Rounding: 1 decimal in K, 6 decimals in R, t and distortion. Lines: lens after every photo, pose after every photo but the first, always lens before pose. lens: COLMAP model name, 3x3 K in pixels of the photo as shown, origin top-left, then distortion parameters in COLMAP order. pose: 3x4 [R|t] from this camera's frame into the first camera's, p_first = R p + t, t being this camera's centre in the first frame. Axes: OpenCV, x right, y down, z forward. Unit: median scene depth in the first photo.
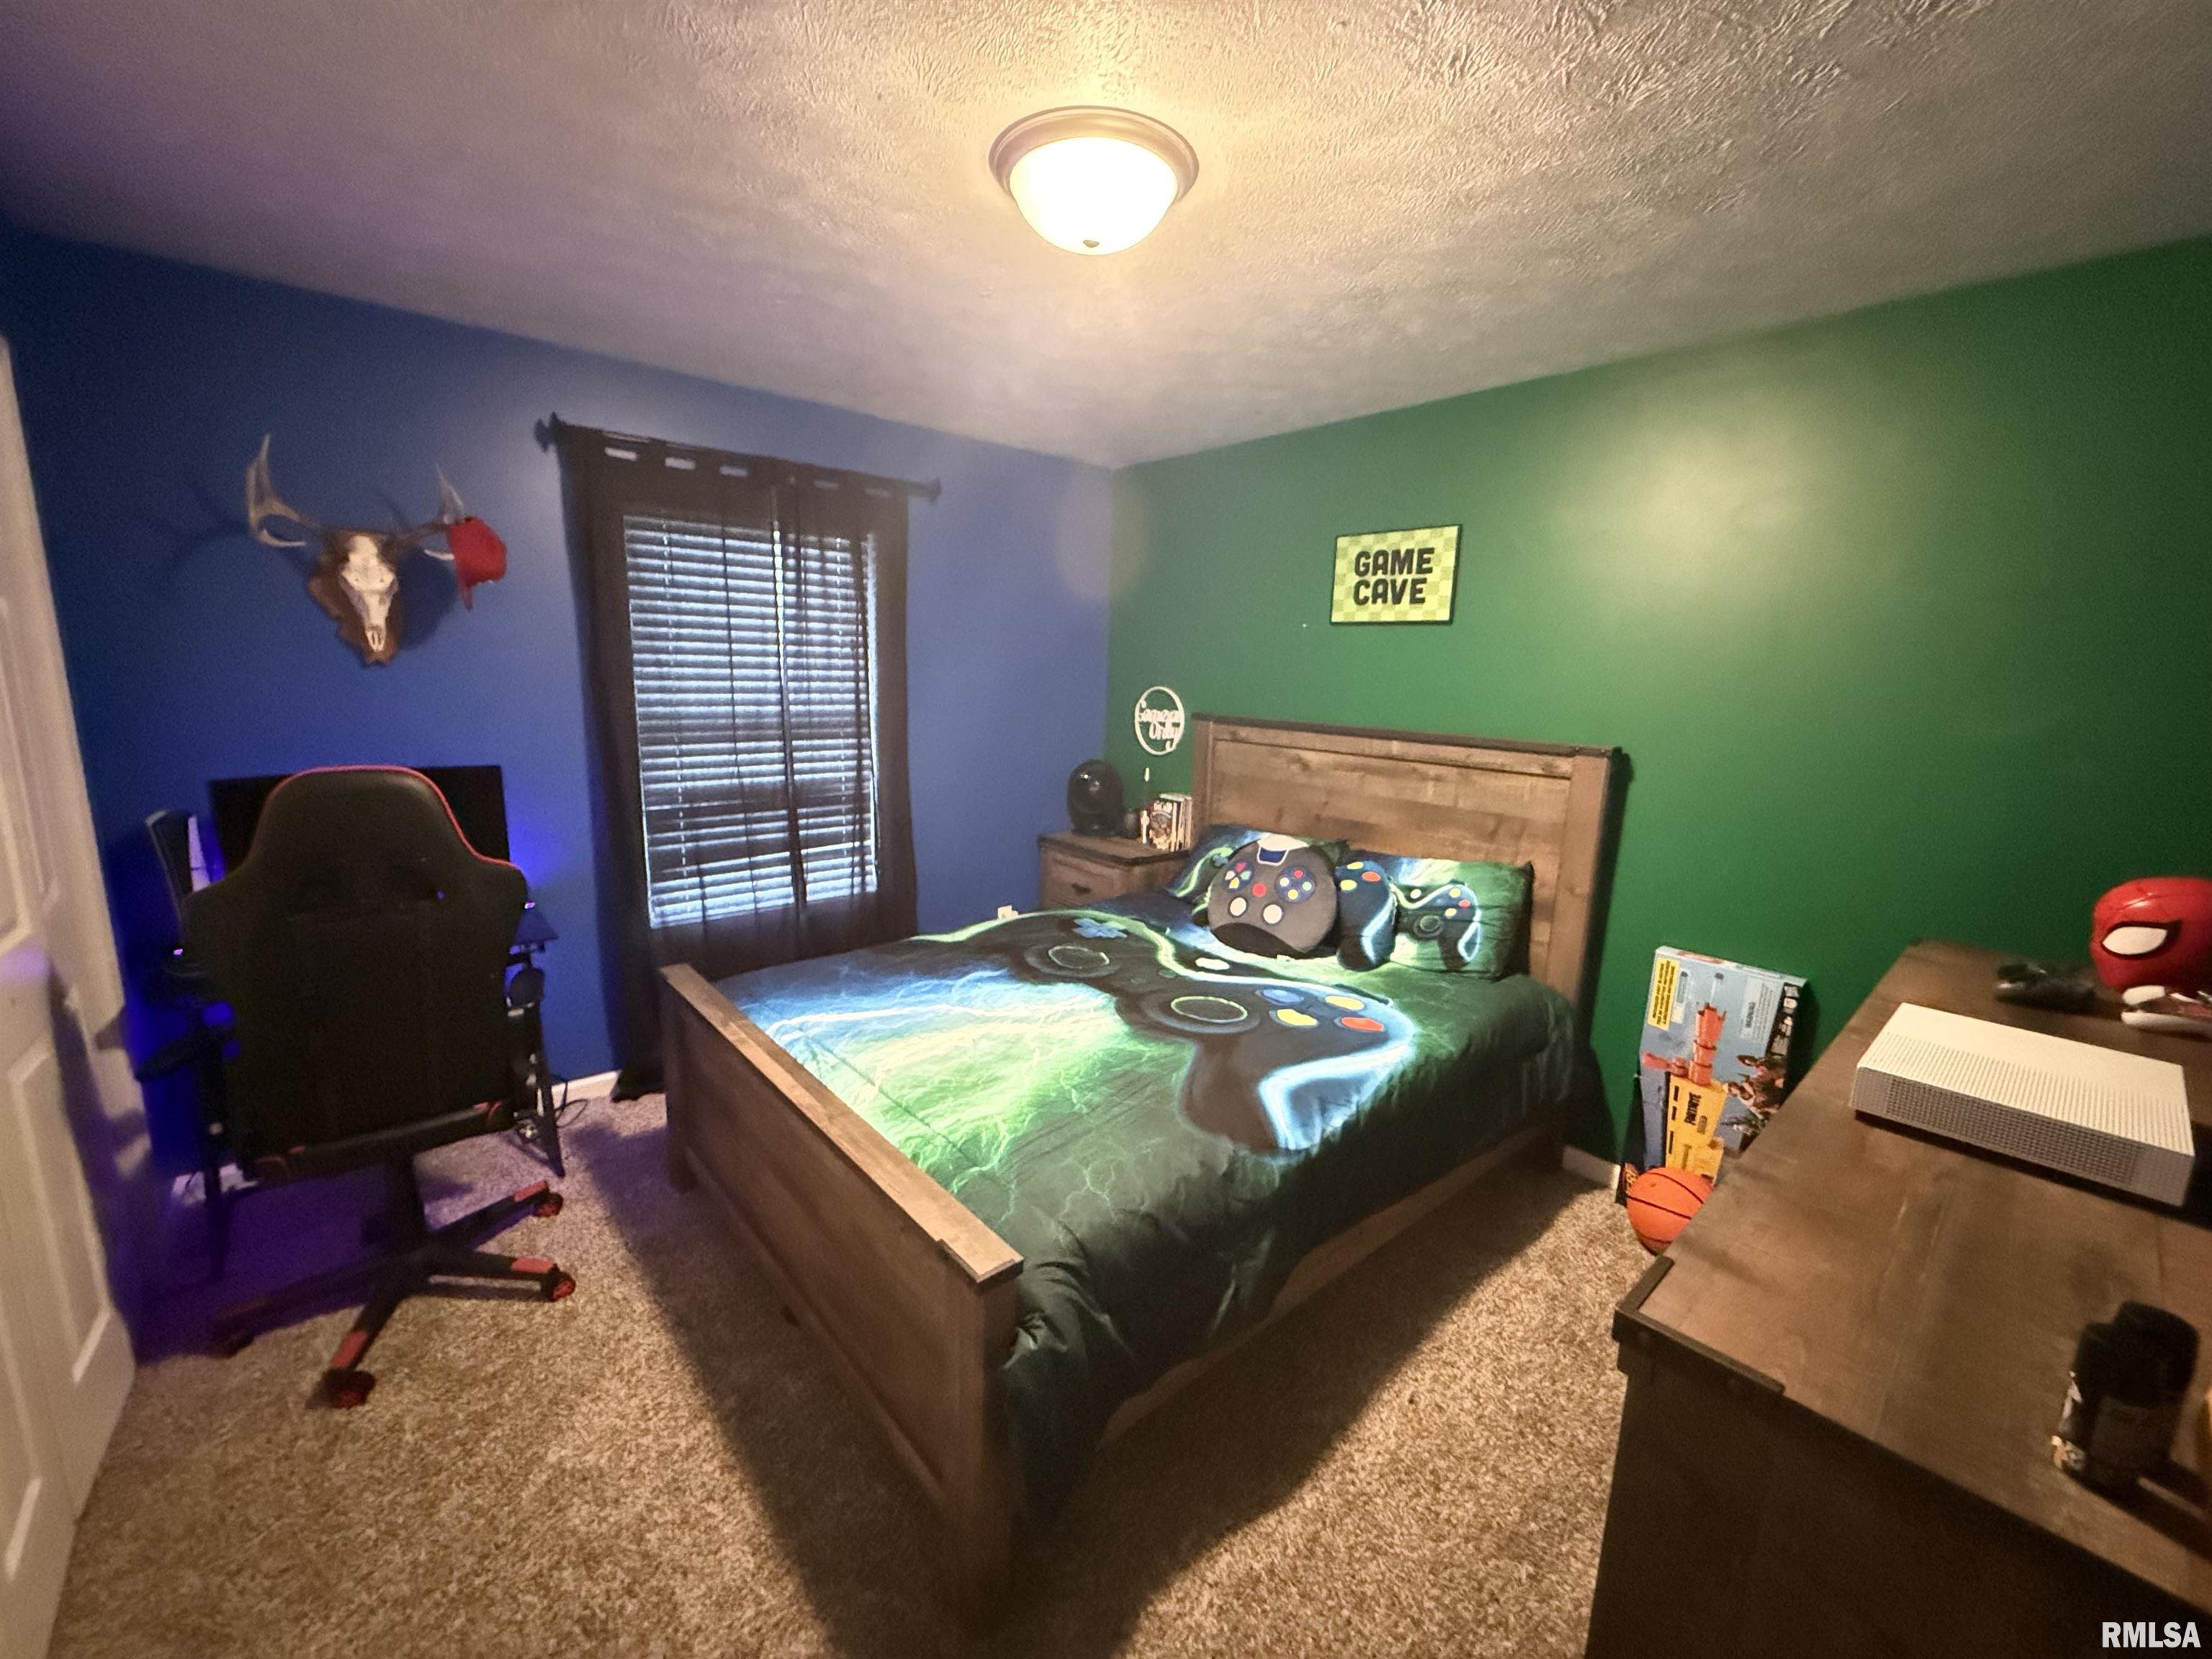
lens RADIAL K [[889.3, 0, 1097.6], [0, 889.3, 837.7], [0, 0, 1]] dist [0.001941, 0.000384]
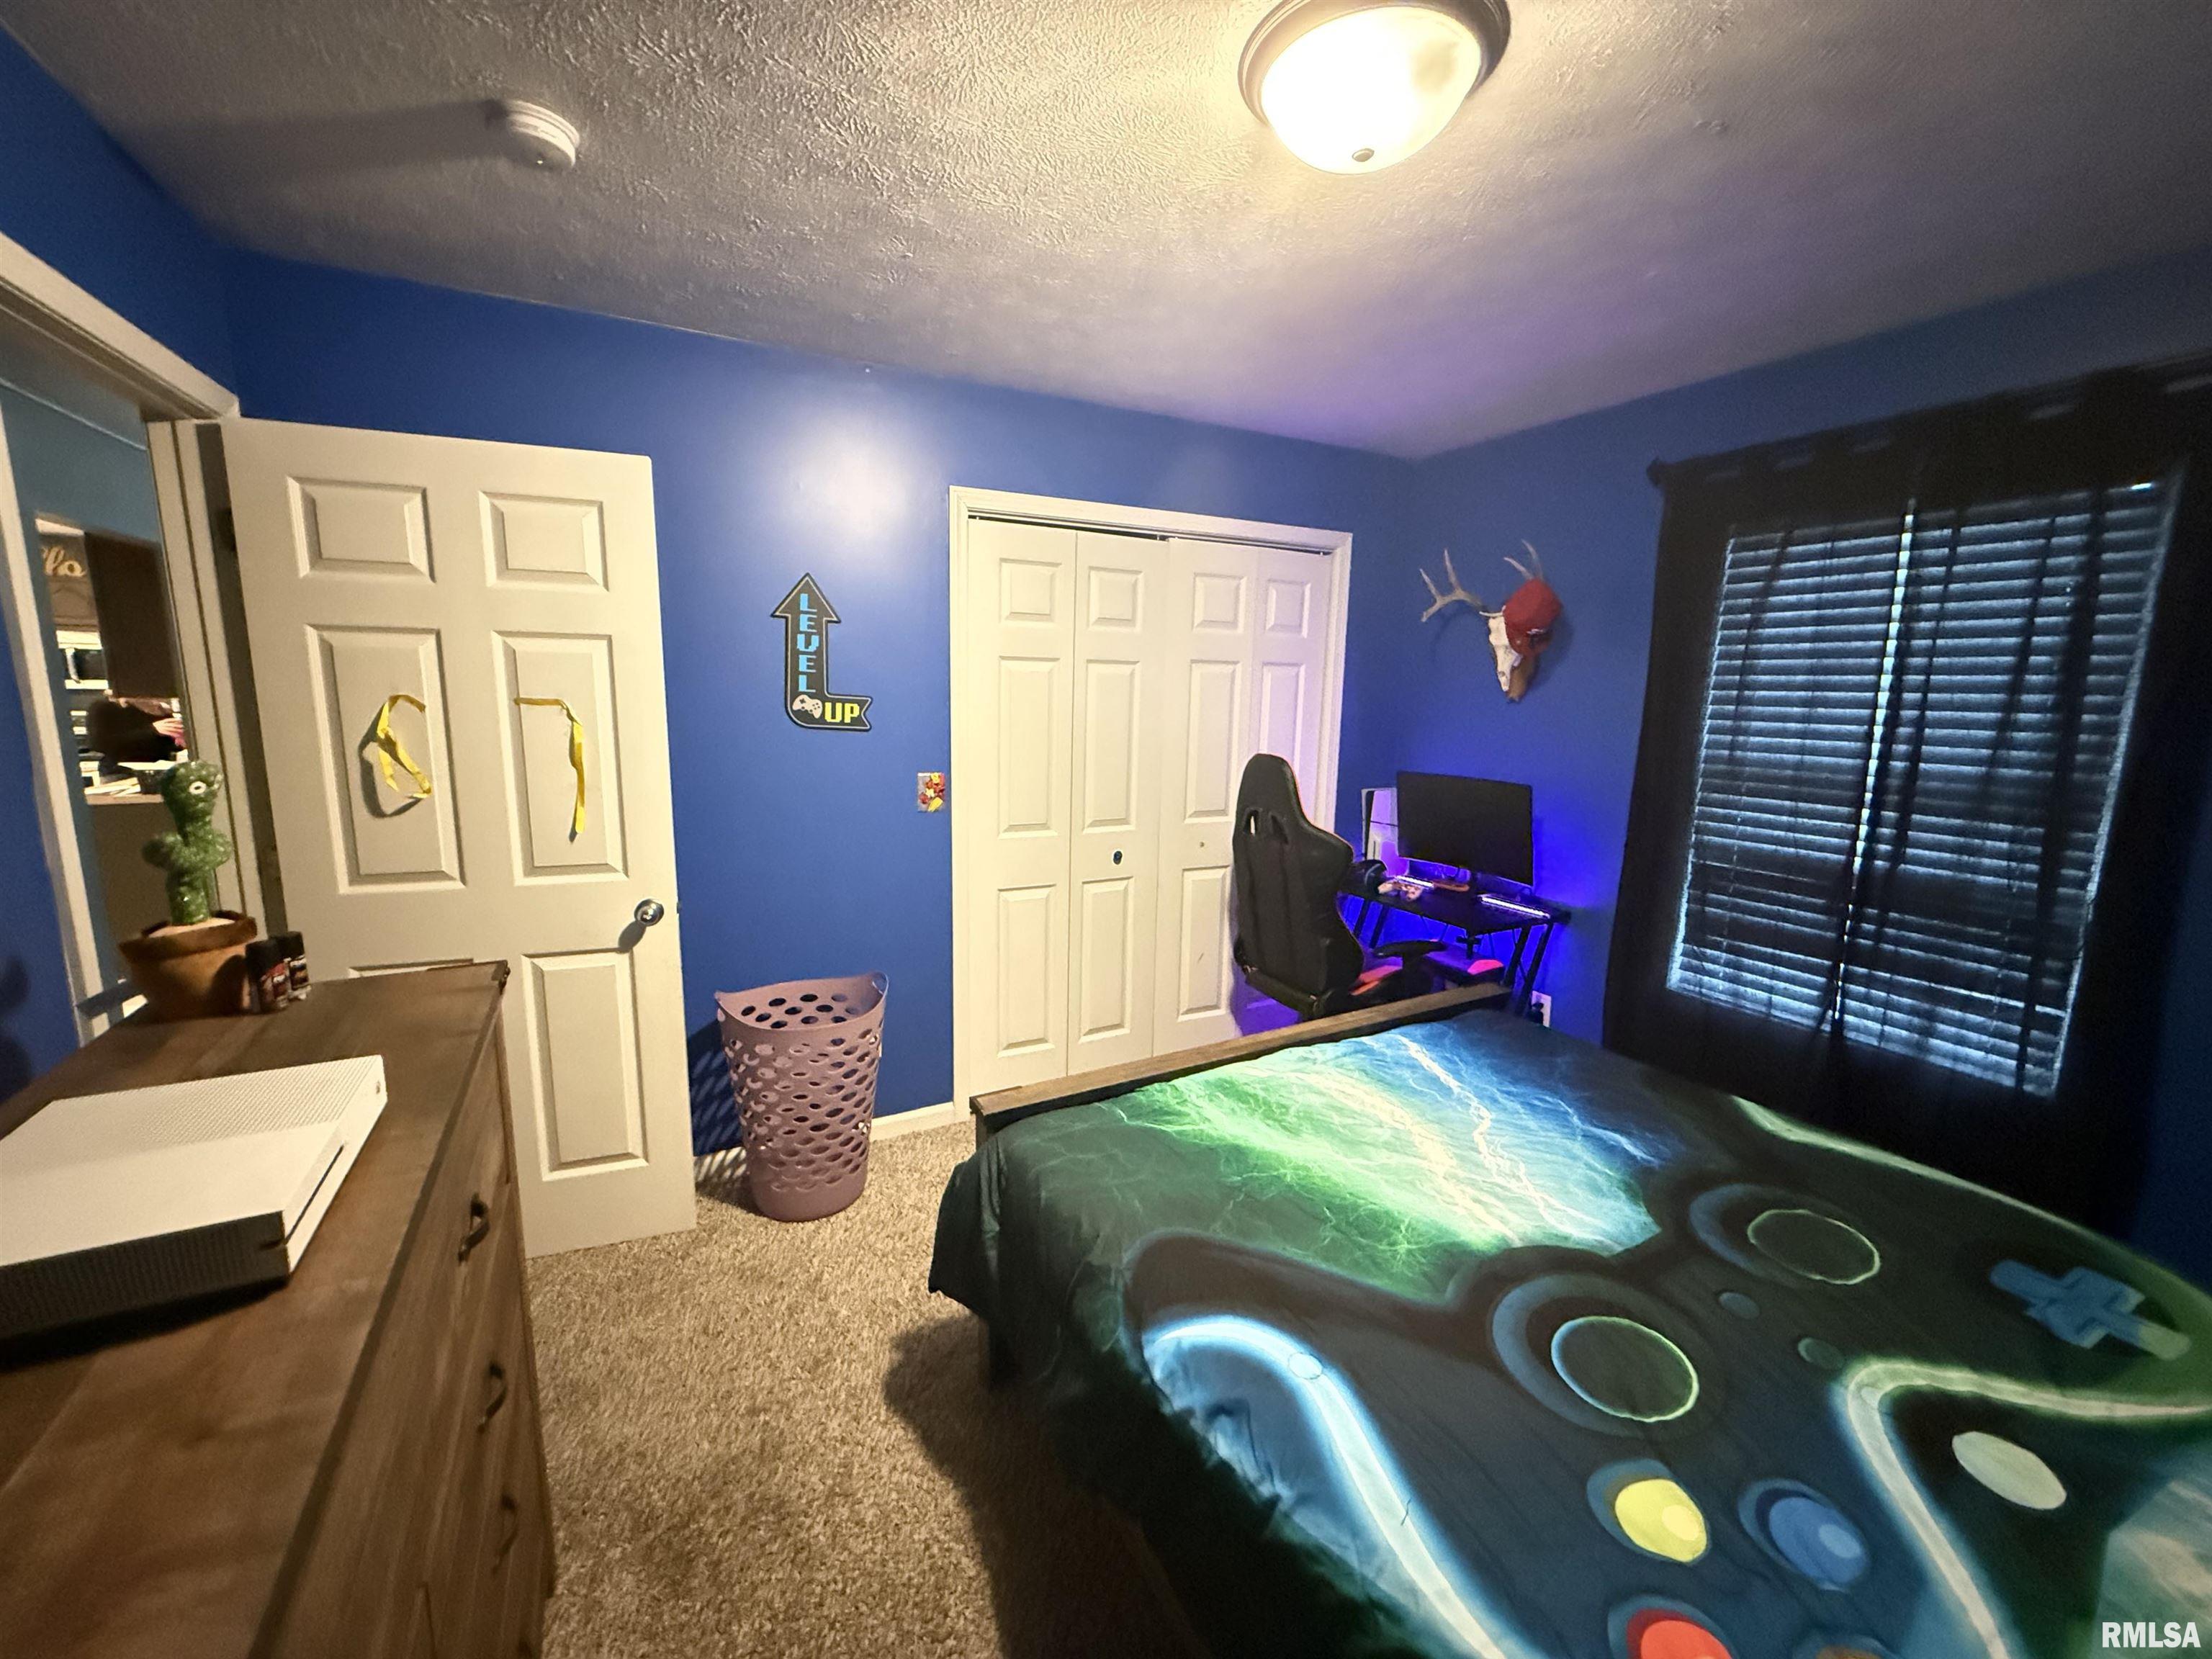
lens RADIAL K [[889.3, 0, 1097.6], [0, 889.3, 837.7], [0, 0, 1]] dist [0.001941, 0.000384]
pose [[-0.237987, 0.130151, -0.962509, 0.583211], [-0.206710, 0.961491, 0.181123, -0.108115], [0.949017, 0.242066, -0.201919, 0.695379]]
